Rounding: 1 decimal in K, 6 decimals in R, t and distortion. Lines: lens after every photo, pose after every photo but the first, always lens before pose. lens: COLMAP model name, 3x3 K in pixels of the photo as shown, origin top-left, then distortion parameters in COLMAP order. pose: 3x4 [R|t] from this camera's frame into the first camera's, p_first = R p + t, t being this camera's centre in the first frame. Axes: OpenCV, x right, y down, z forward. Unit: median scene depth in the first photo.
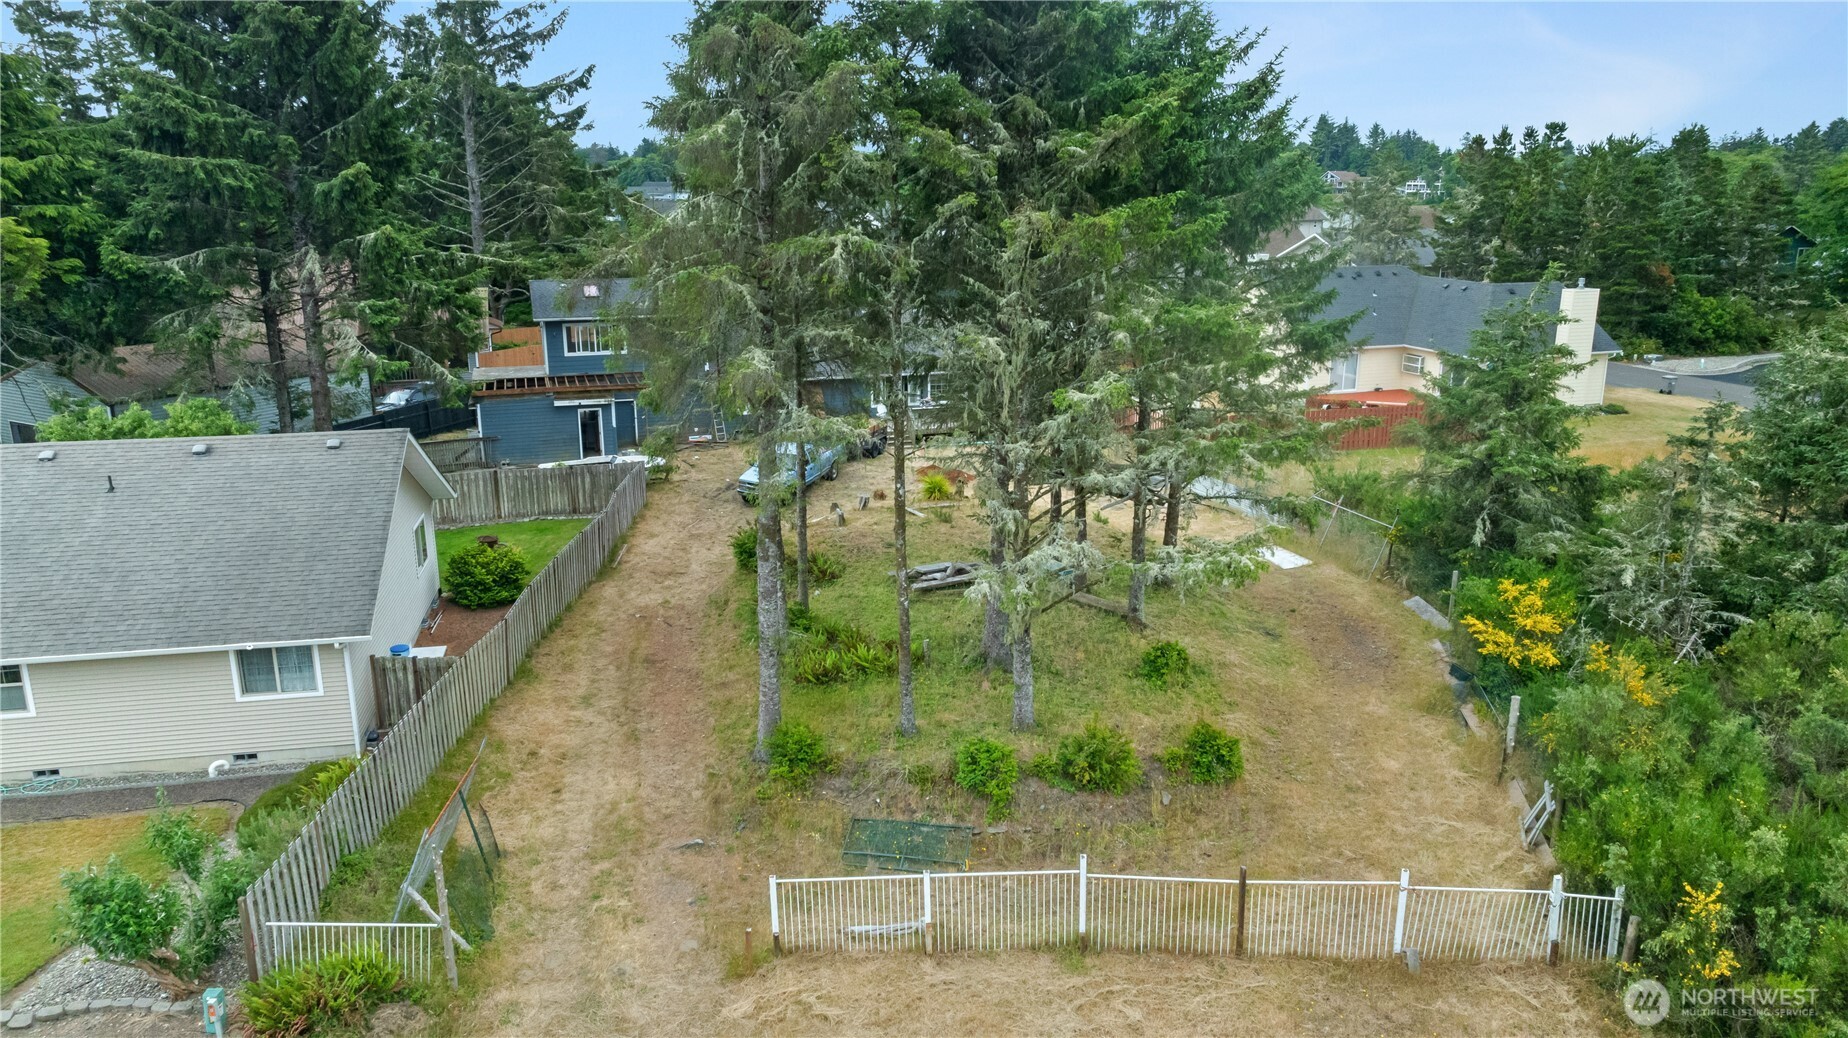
lens RADIAL K [[1300.1, 0, 923.5], [0, 1300.1, 518.5], [0, 0, 1]] dist [-0.036262, 0.034766]
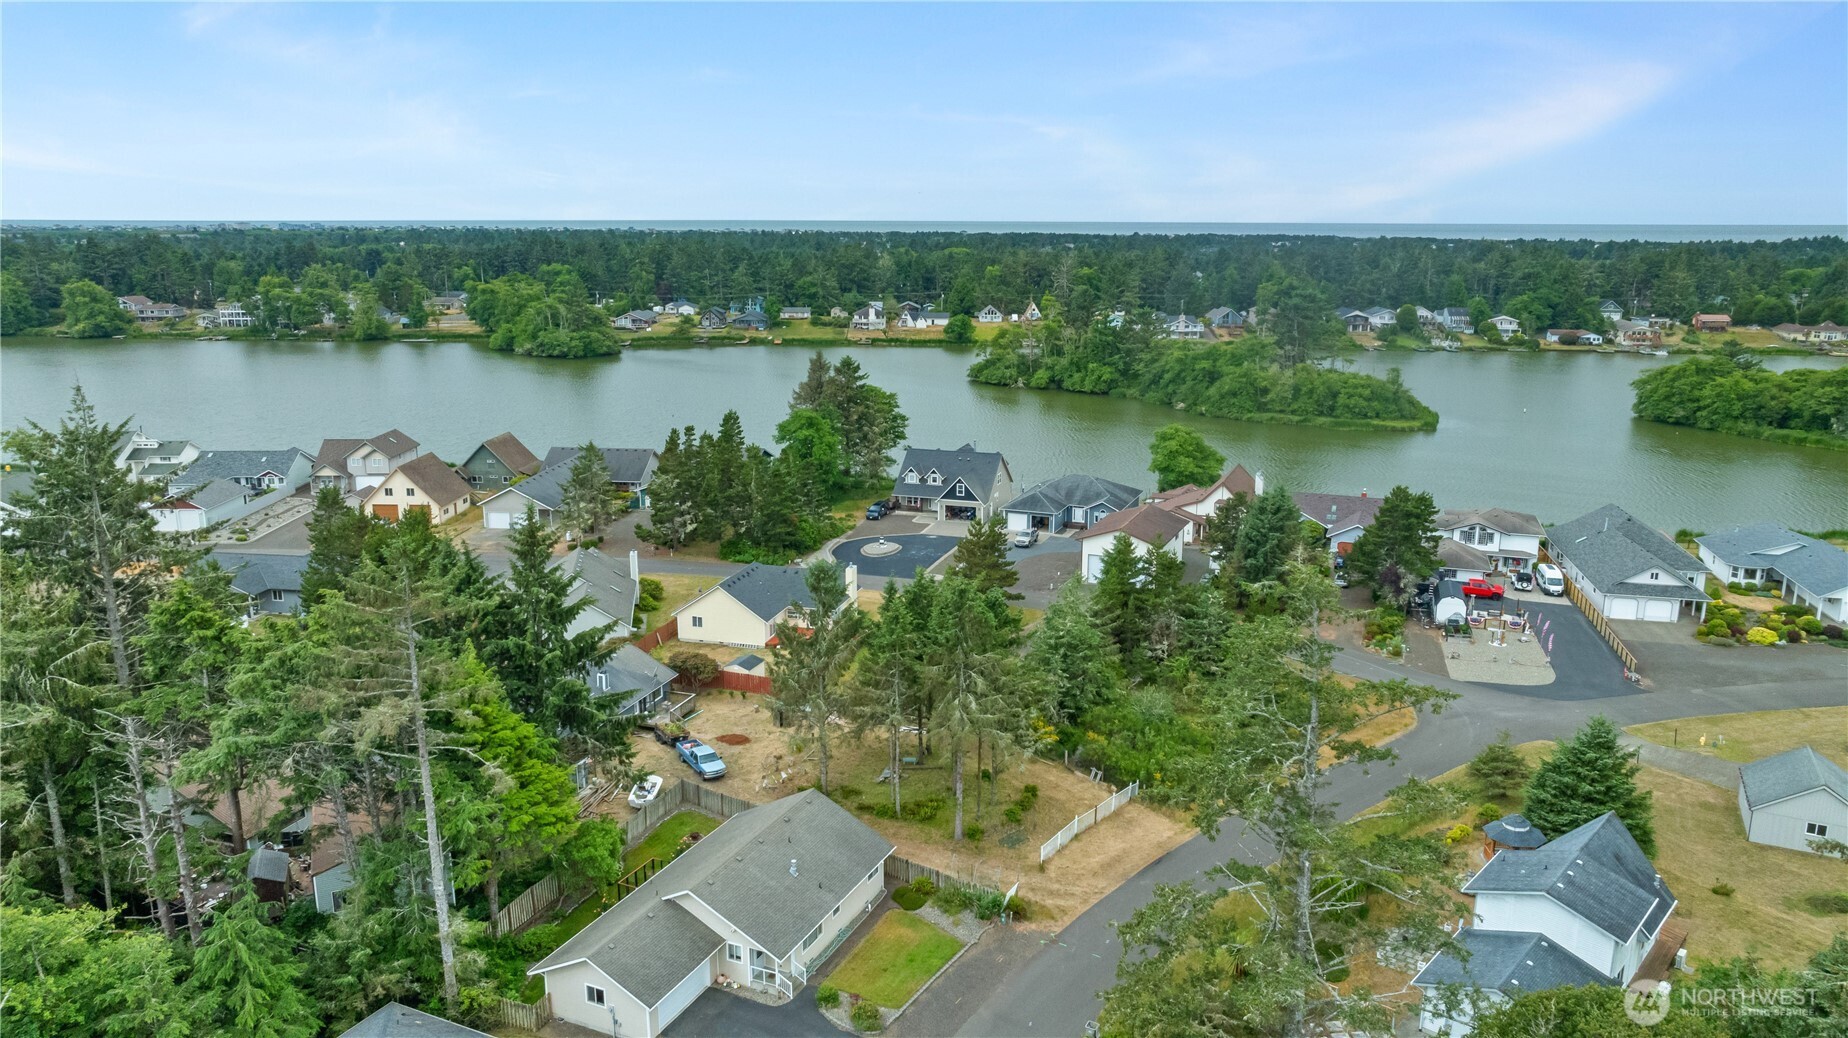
lens RADIAL K [[1300.1, 0, 922.1], [0, 1300.1, 516.0], [0, 0, 1]] dist [-0.036262, 0.034766]
pose [[0.580974, -0.183917, 0.792870, -2.909755], [0.213084, 0.974529, 0.069918, -0.959182], [-0.785534, 0.128328, 0.605366, -1.161915]]
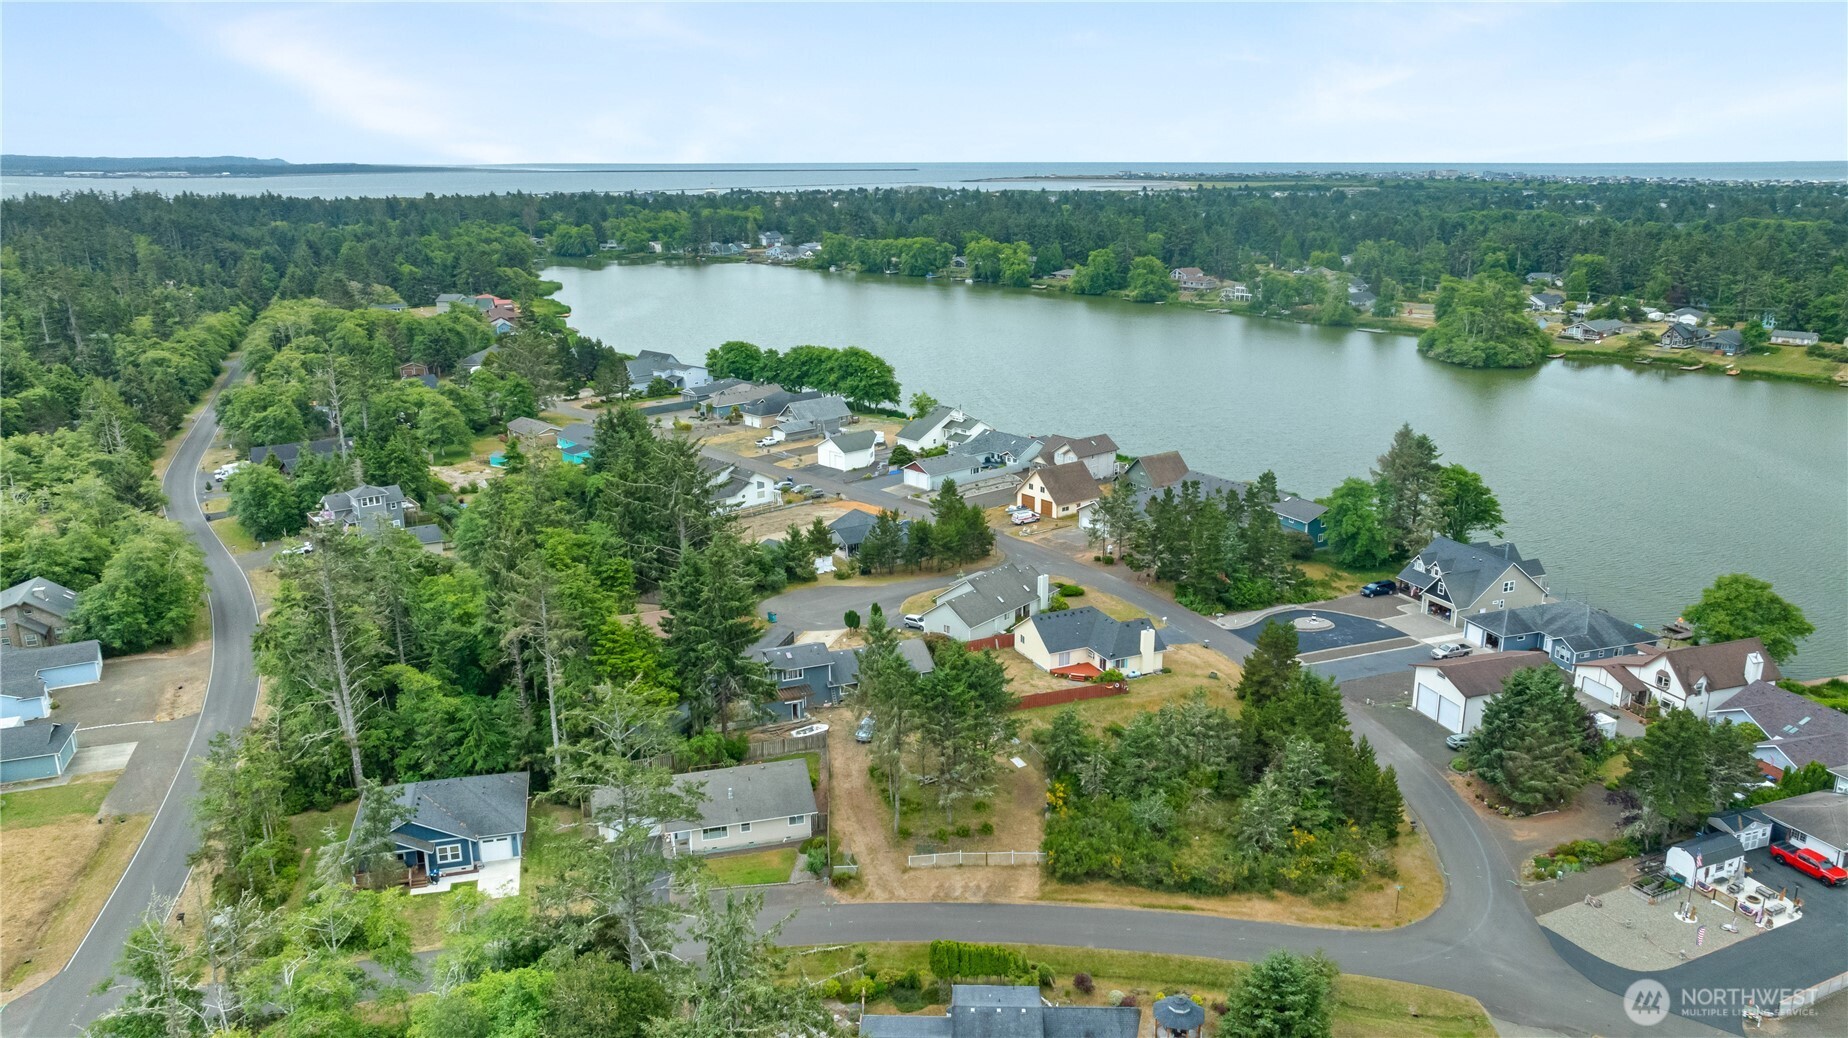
lens RADIAL K [[1300.1, 0, 923.4], [0, 1300.1, 521.1], [0, 0, 1]] dist [-0.036262, 0.034766]
pose [[0.996925, -0.027654, 0.073318, -0.360970], [0.027138, 0.999600, 0.008020, -1.064247], [-0.073510, -0.006005, 0.997276, -4.019424]]
